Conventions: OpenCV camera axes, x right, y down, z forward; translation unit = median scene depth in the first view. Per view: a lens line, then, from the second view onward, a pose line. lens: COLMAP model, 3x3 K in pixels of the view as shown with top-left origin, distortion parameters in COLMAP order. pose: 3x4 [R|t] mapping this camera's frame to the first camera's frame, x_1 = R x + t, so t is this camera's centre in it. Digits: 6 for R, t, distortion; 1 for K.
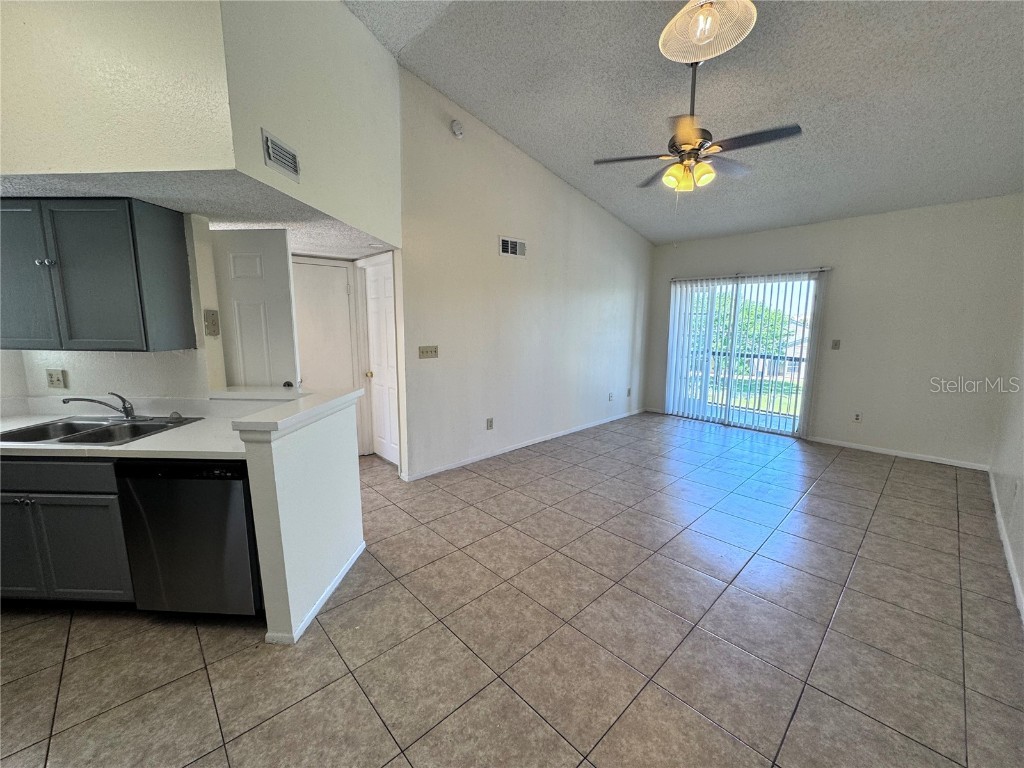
lens RADIAL K [[409.3, 0, 510.9], [0, 409.3, 383.3], [0, 0, 1]] dist [-0.000396, -0.000406]
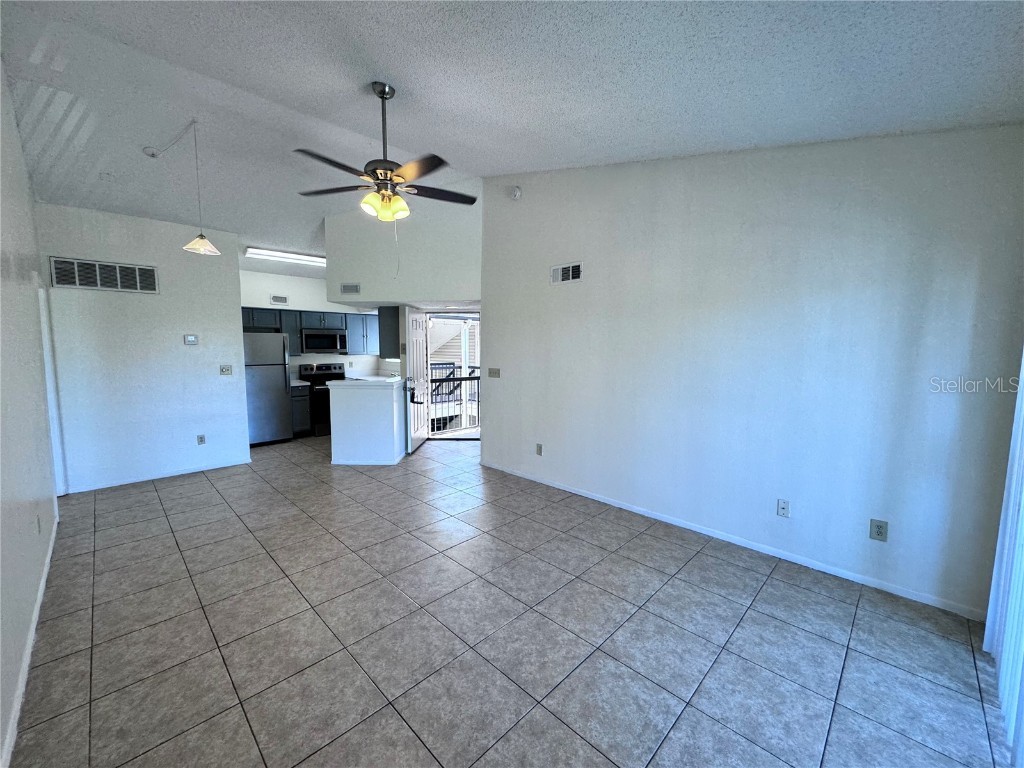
lens RADIAL K [[409.3, 0, 515.5], [0, 409.3, 388.9], [0, 0, 1]] dist [-0.000396, -0.000406]
pose [[0.038886, 0.106449, -0.993557, 1.728686], [-0.156588, 0.982674, 0.099154, -0.260254], [0.986898, 0.151724, 0.054881, 1.560610]]
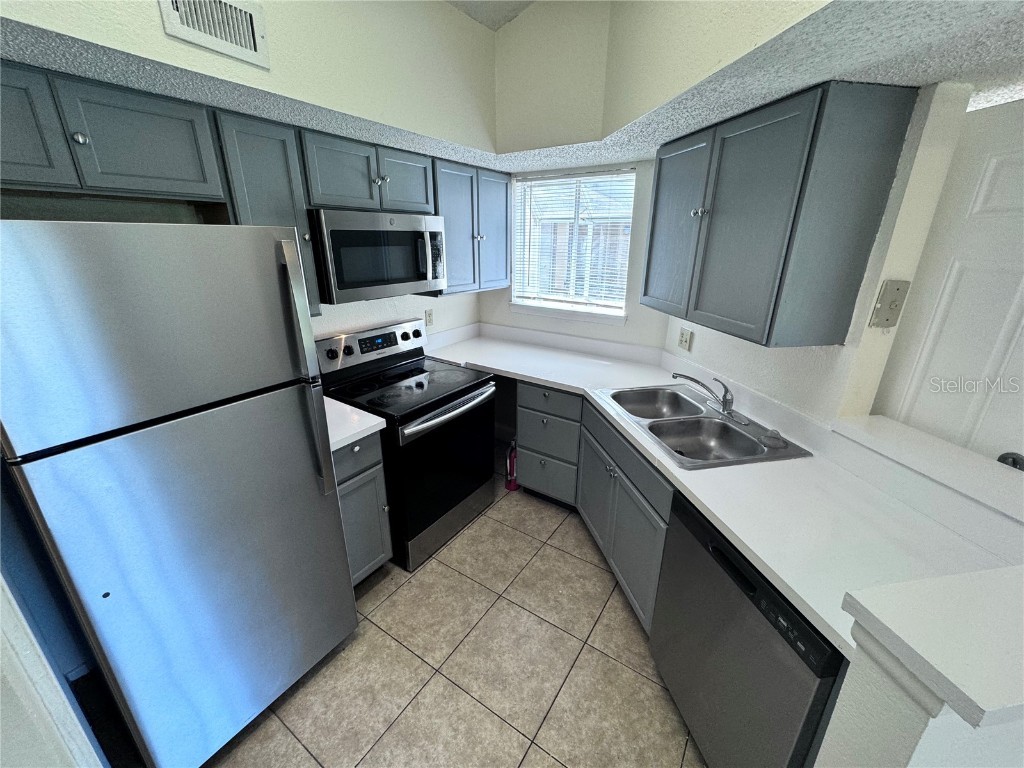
lens RADIAL K [[409.3, 0, 510.7], [0, 409.3, 382.4], [0, 0, 1]] dist [-0.000396, -0.000406]
pose [[0.229420, 0.319456, -0.919410, -0.313956], [-0.155181, 0.944527, 0.289461, -0.130044], [0.960878, 0.076267, 0.266266, 0.379692]]
